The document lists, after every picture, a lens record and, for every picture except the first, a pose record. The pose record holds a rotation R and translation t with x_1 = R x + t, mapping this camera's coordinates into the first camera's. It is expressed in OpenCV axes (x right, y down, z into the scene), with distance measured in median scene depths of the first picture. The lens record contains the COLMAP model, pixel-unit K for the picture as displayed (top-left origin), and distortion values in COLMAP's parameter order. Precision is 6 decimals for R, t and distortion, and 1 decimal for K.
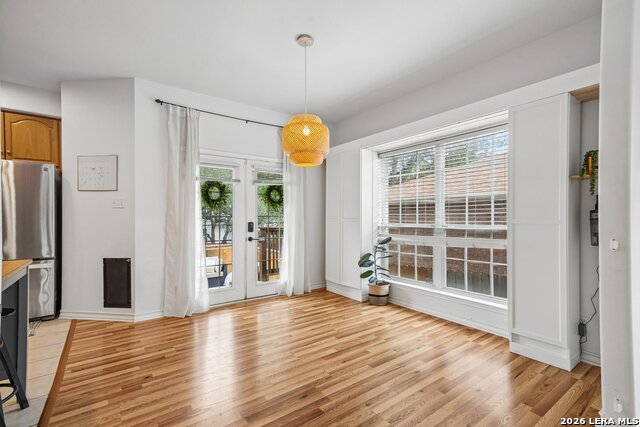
lens RADIAL K [[291.1, 0, 319.6], [0, 291.1, 216.2], [0, 0, 1]] dist [0.009423, 0.000415]
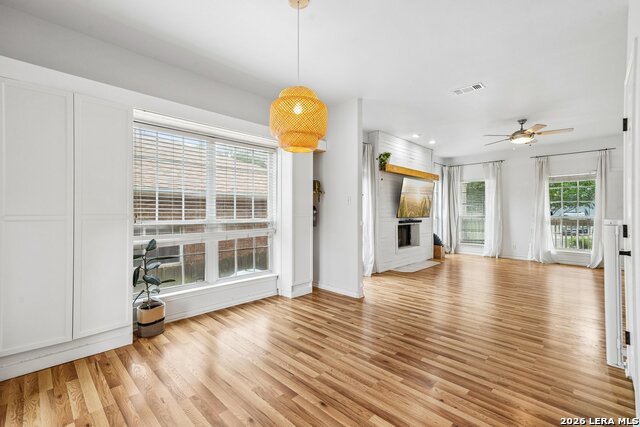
lens RADIAL K [[287.9, 0, 319.7], [0, 287.9, 210.5], [0, 0, 1]] dist [0.025378, 0.000543]
pose [[-0.166812, 0.011186, 0.985925, -0.633784], [-0.003699, 0.999922, -0.011971, 0.006618], [-0.985982, -0.005644, -0.166758, 0.784416]]
